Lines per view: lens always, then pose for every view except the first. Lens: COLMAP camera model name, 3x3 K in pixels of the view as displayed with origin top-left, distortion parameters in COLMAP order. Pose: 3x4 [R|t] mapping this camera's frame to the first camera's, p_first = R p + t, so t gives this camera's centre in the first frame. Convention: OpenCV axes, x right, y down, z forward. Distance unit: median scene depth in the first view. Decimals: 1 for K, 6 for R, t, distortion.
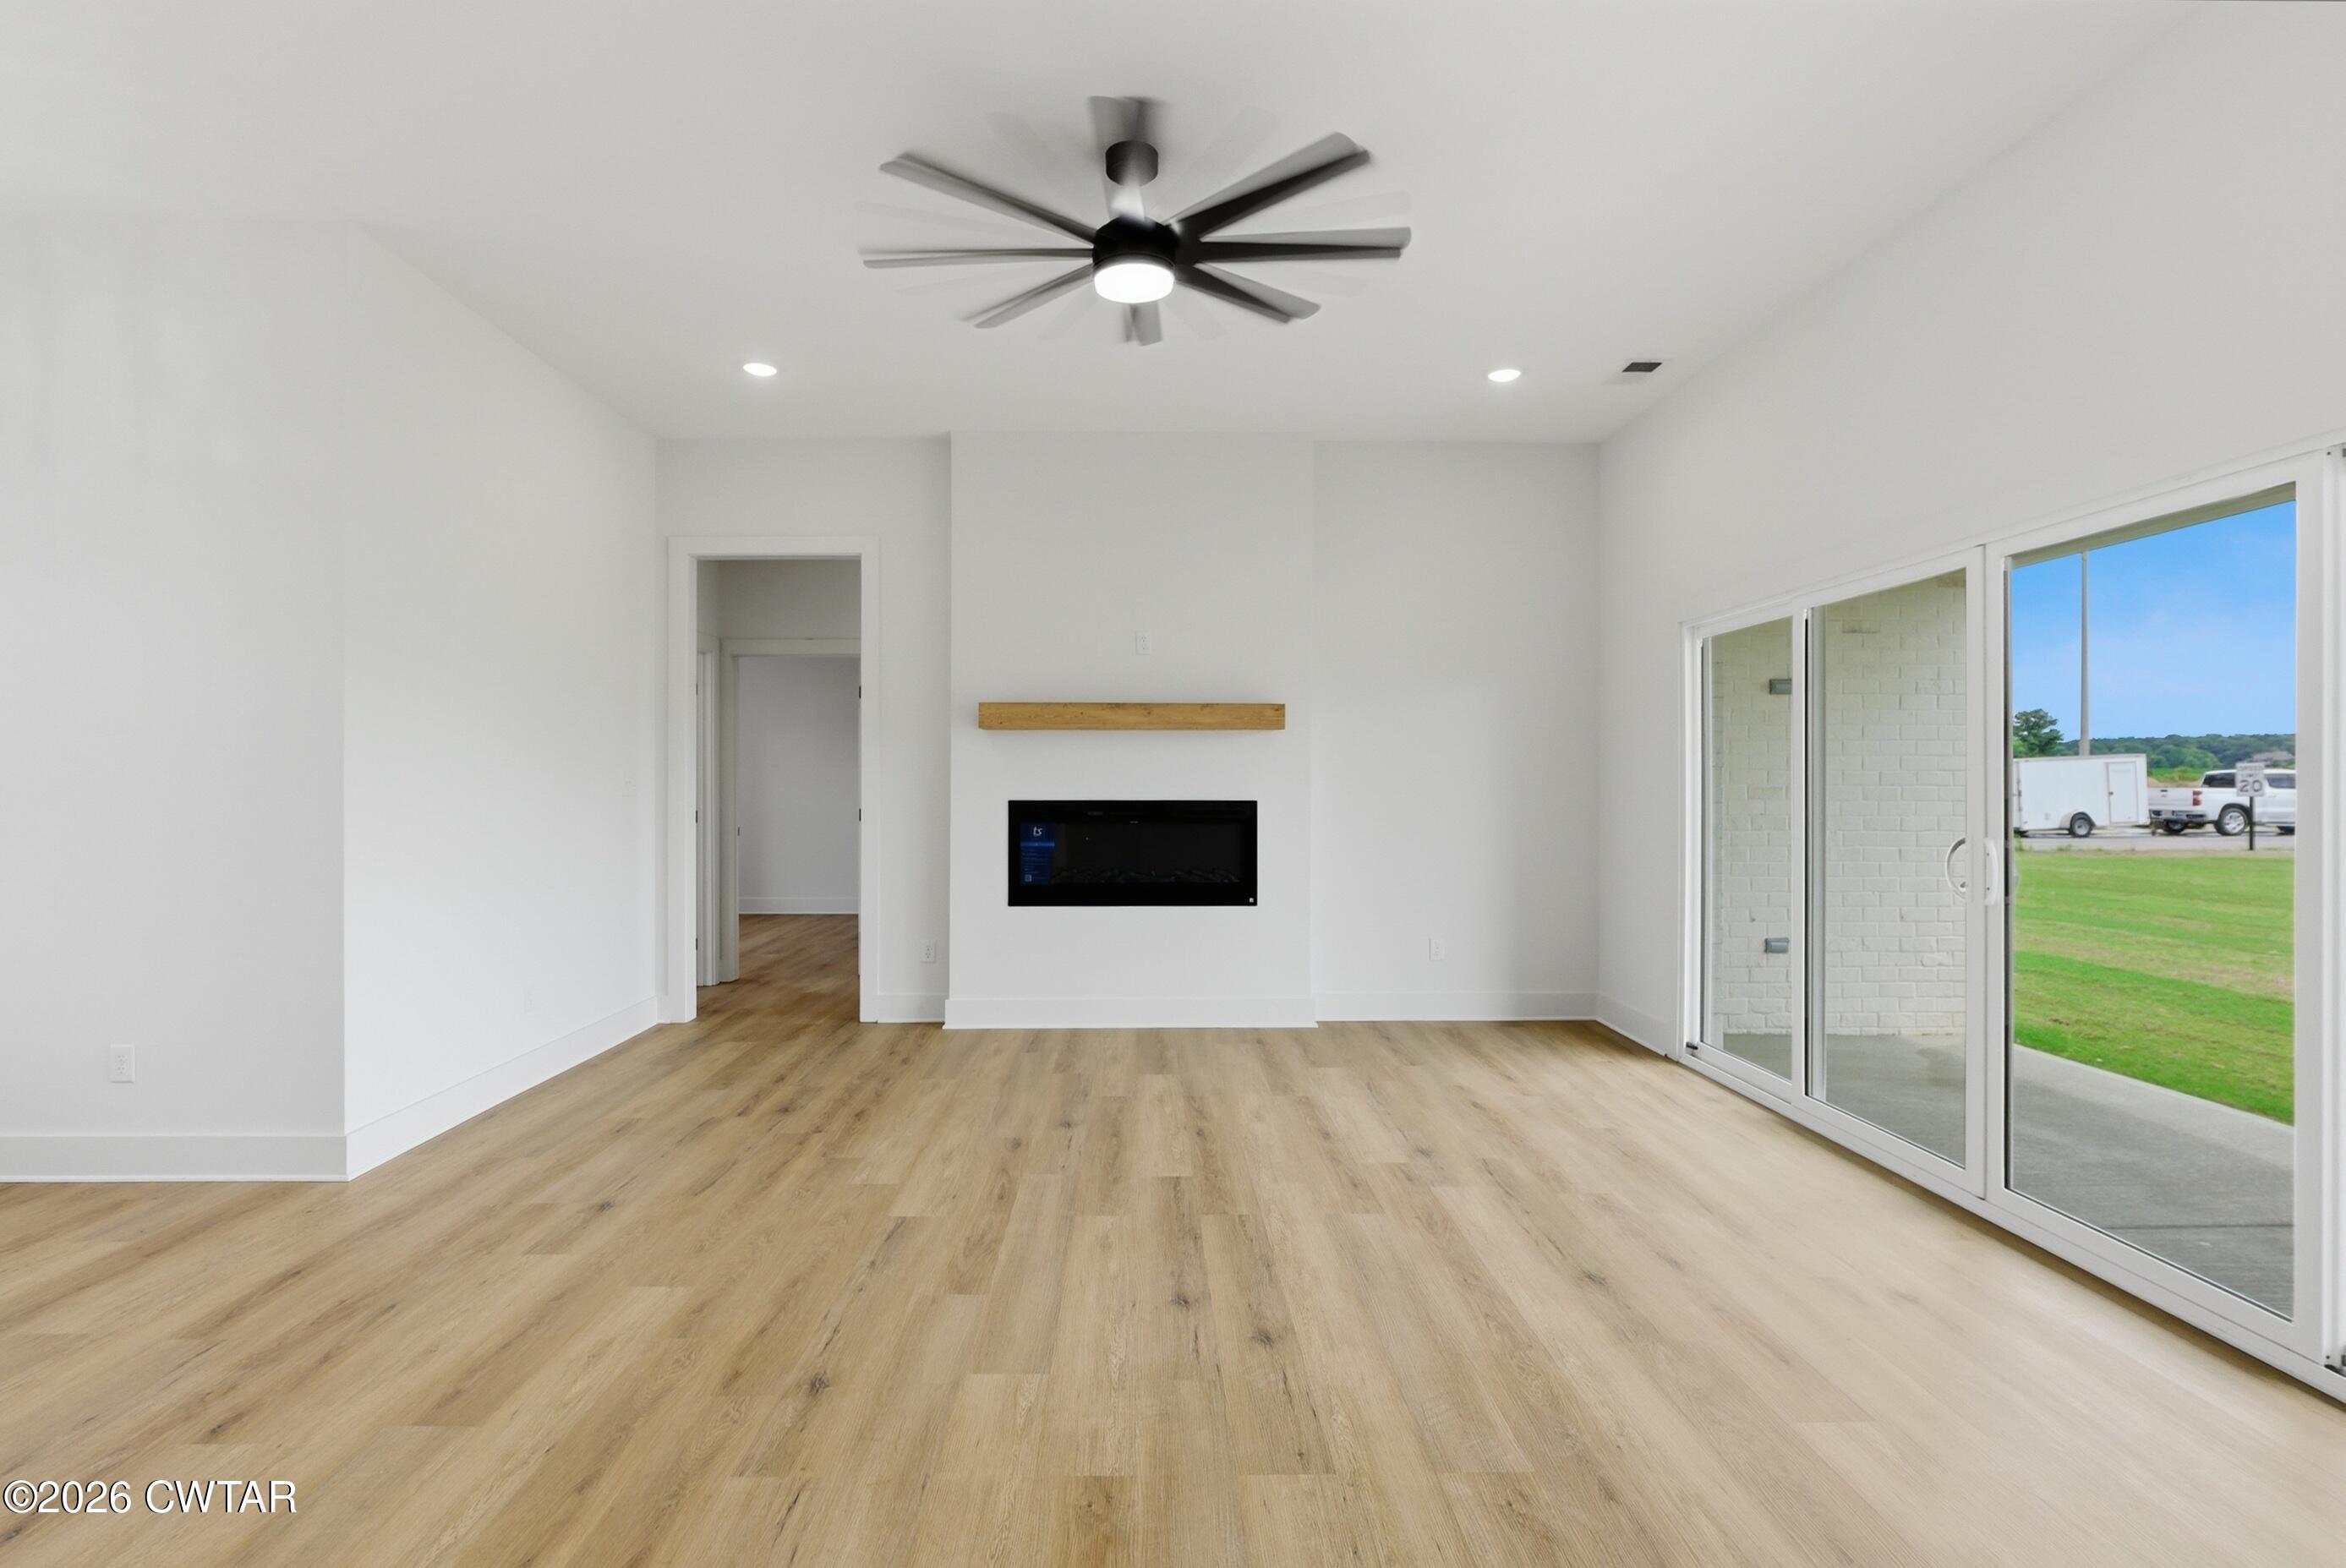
lens RADIAL K [[1079.9, 0, 1171.7], [0, 1079.9, 803.5], [0, 0, 1]] dist [-0.003393, 0.000149]
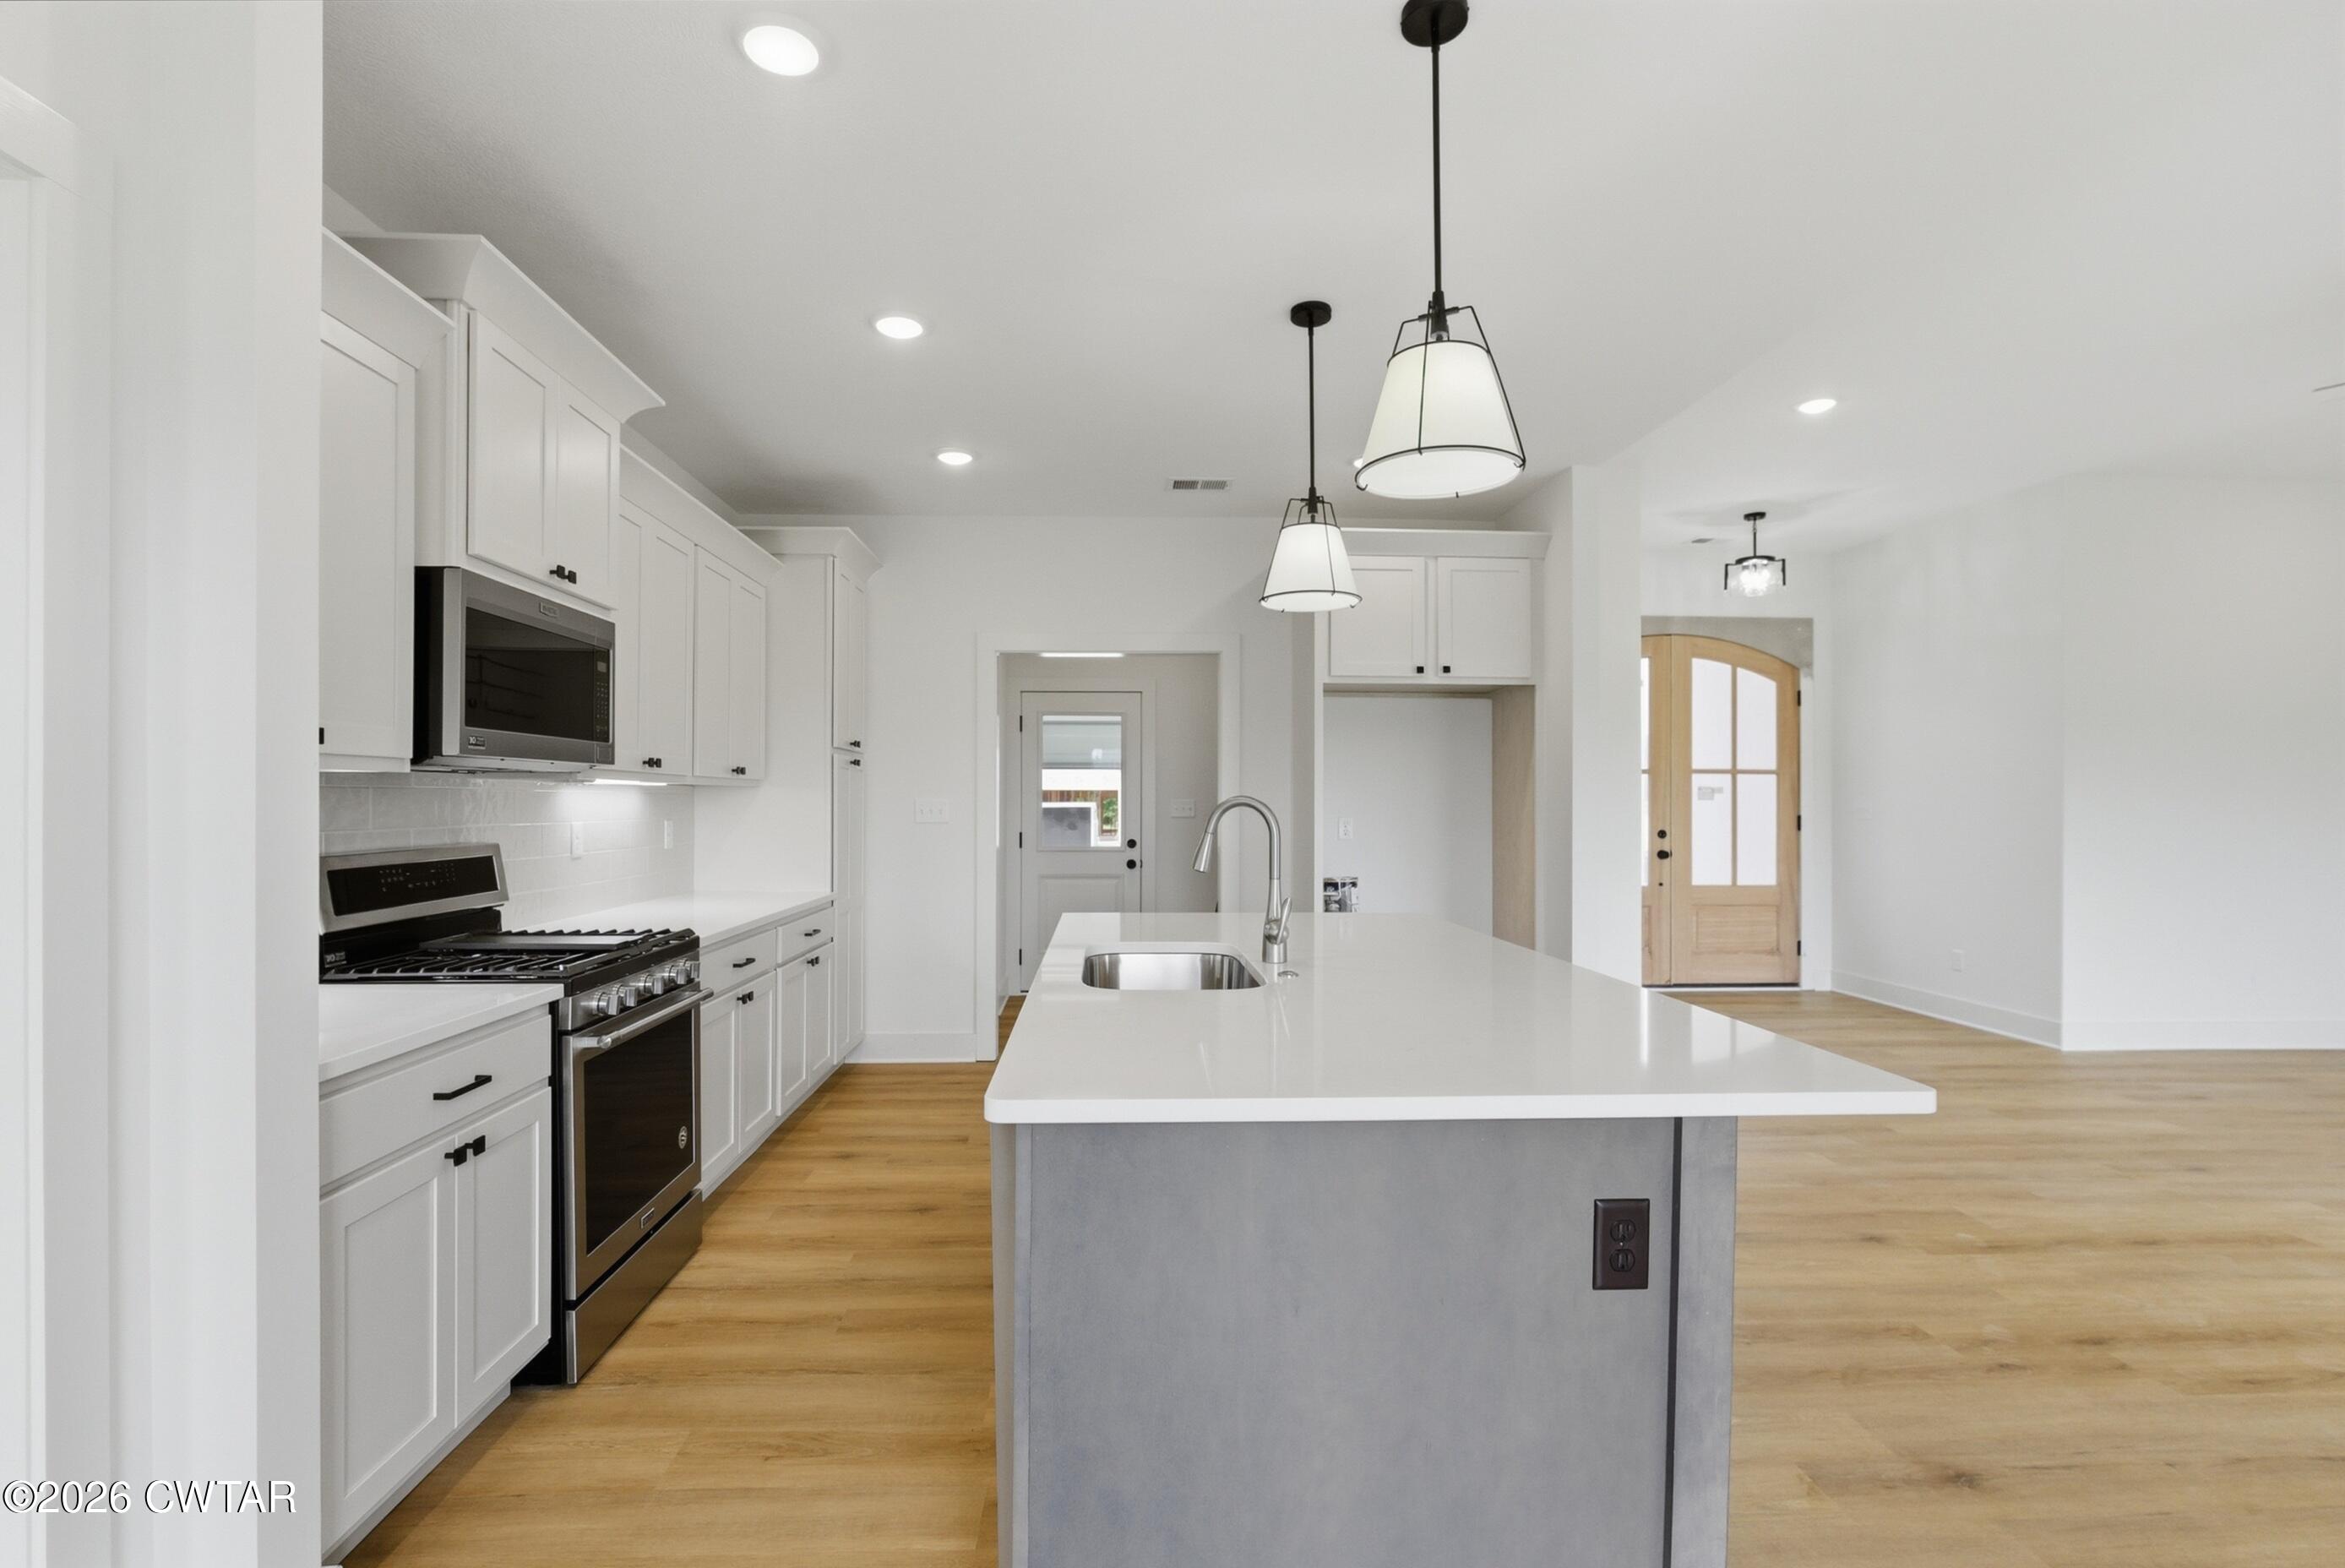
lens RADIAL K [[1079.5, 0, 1171.2], [0, 1079.5, 803.5], [0, 0, 1]] dist [-0.003393, 0.000149]
pose [[0.033087, -0.006164, -0.999433, 0.924462], [-0.022703, 0.999718, -0.006917, 0.009078], [0.999195, 0.022919, 0.032938, -0.481423]]
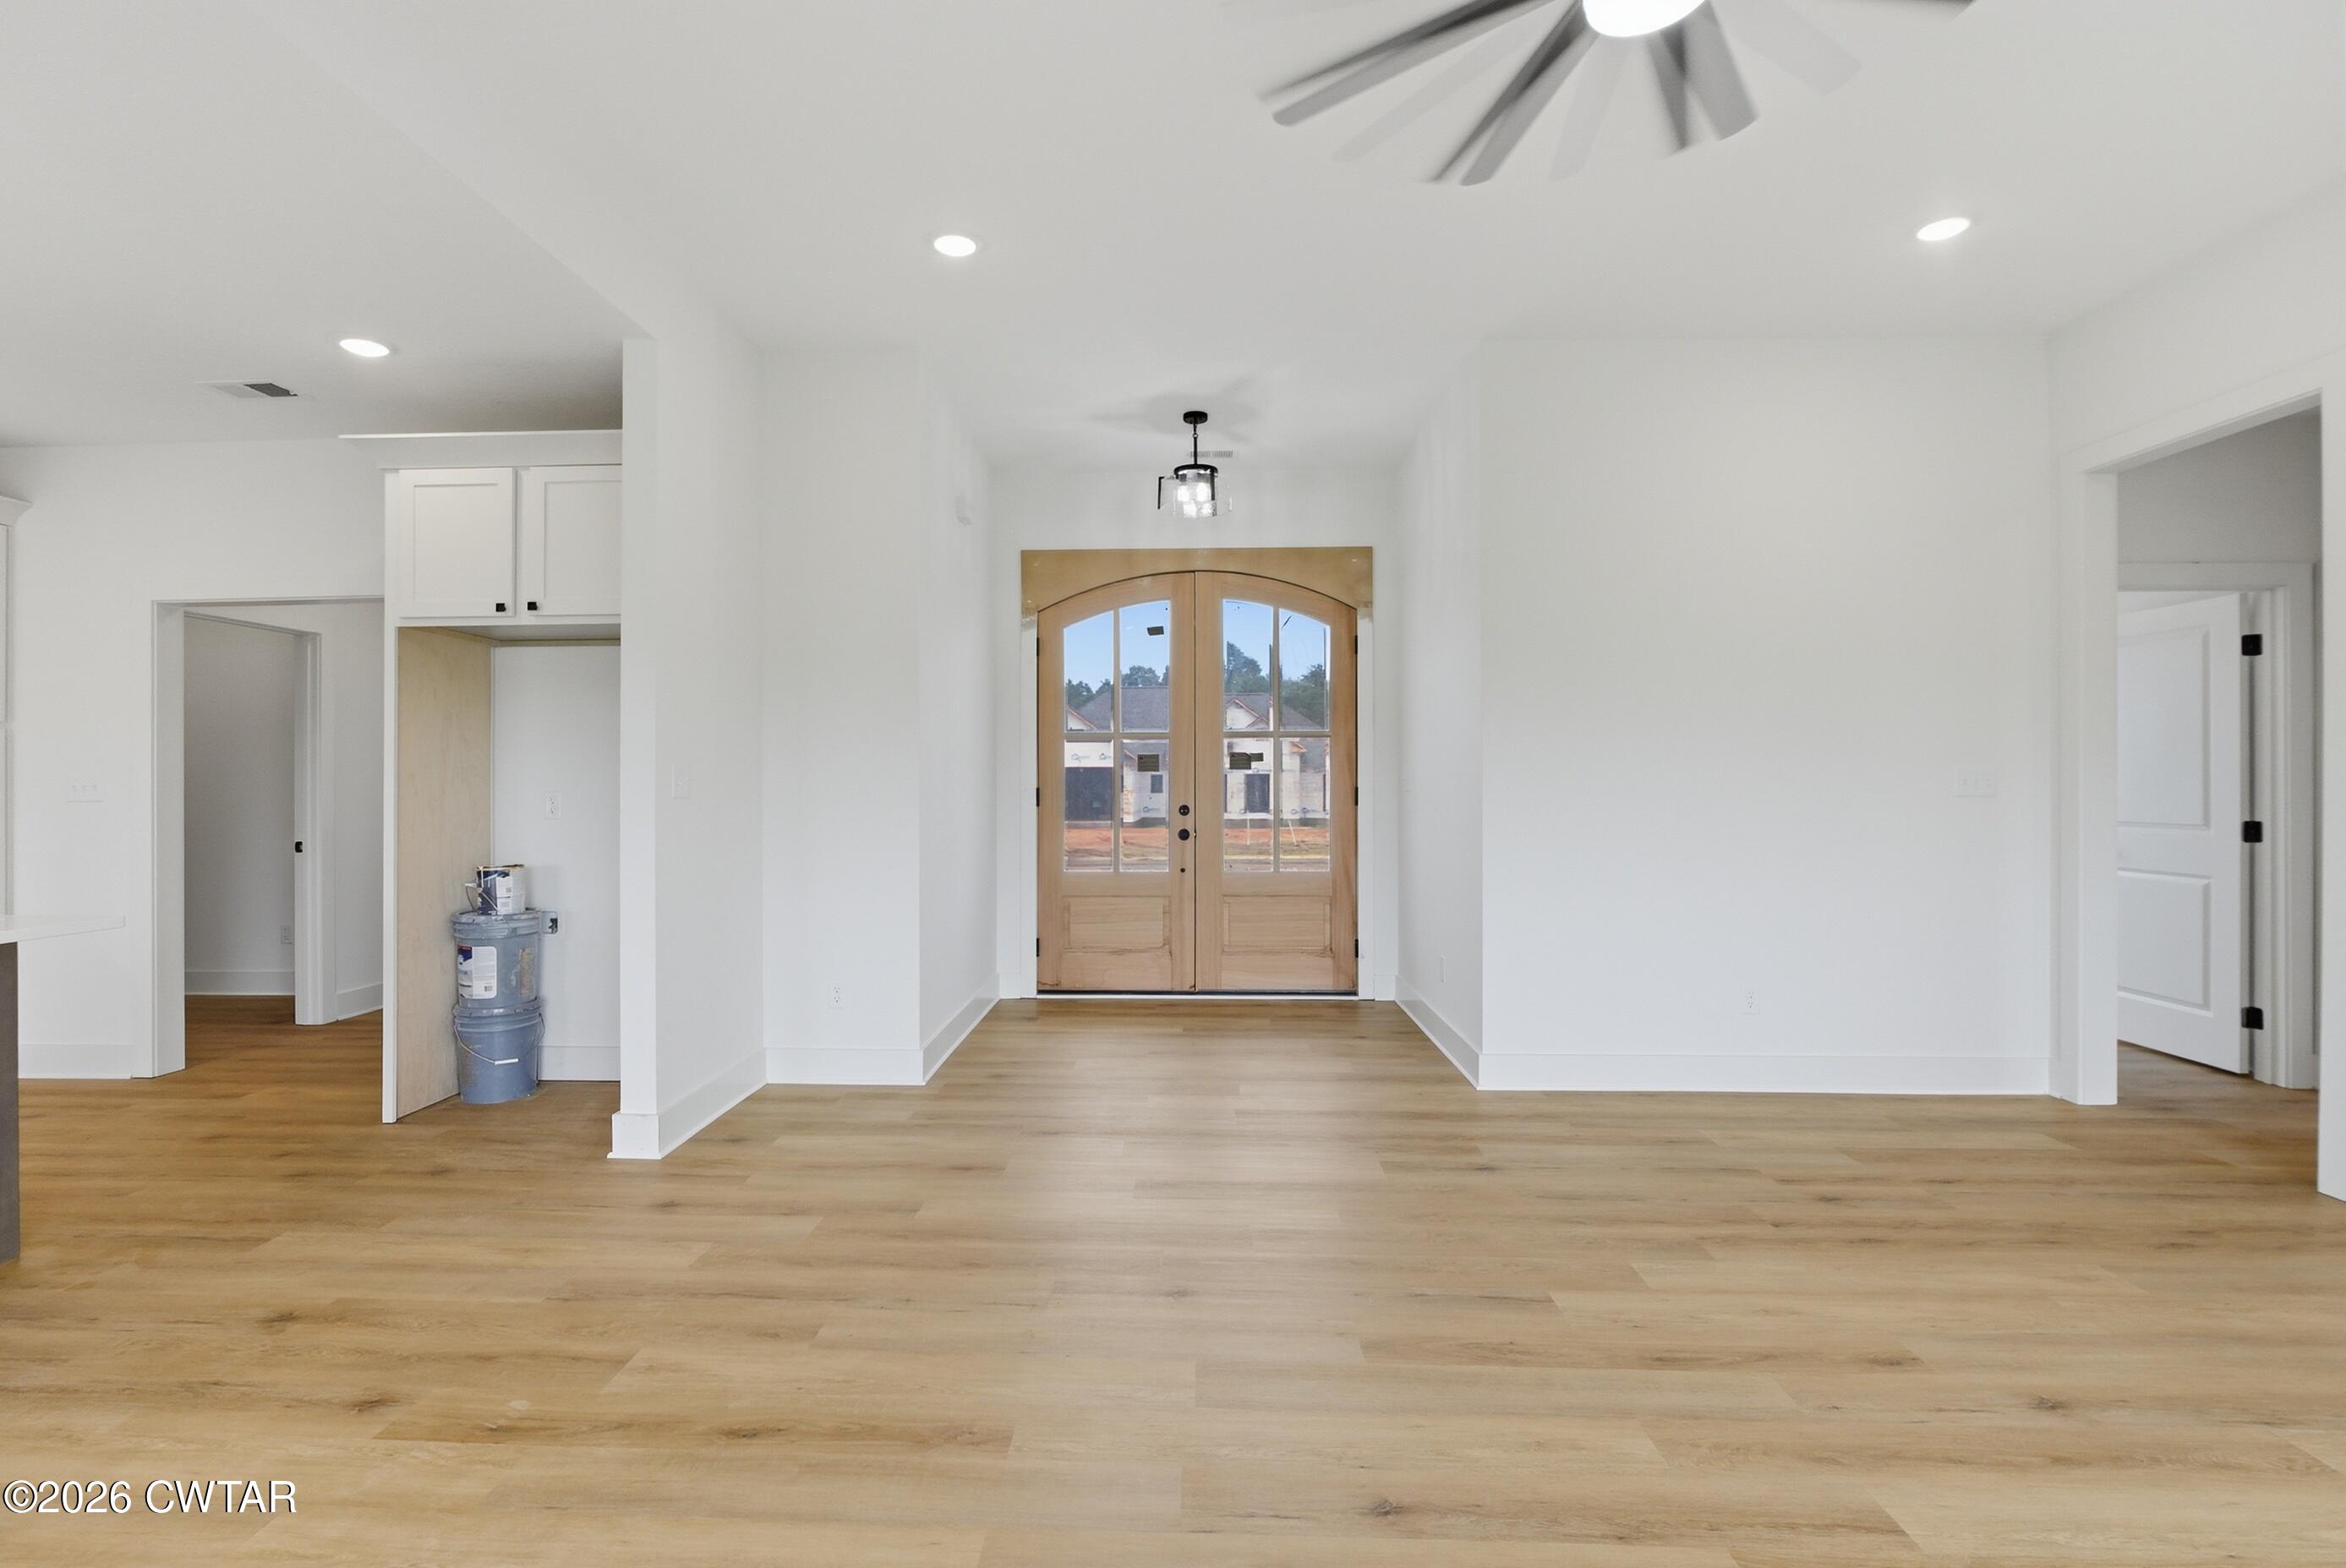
lens RADIAL K [[1098.0, 0, 1153.6], [0, 1098.0, 782.5], [0, 0, 1]] dist [-0.009961, 0.000406]
pose [[-0.064880, -0.004102, -0.997885, 0.606208], [-0.016911, 0.999852, -0.003011, -0.008479], [0.997750, 0.016680, -0.064940, 0.732519]]
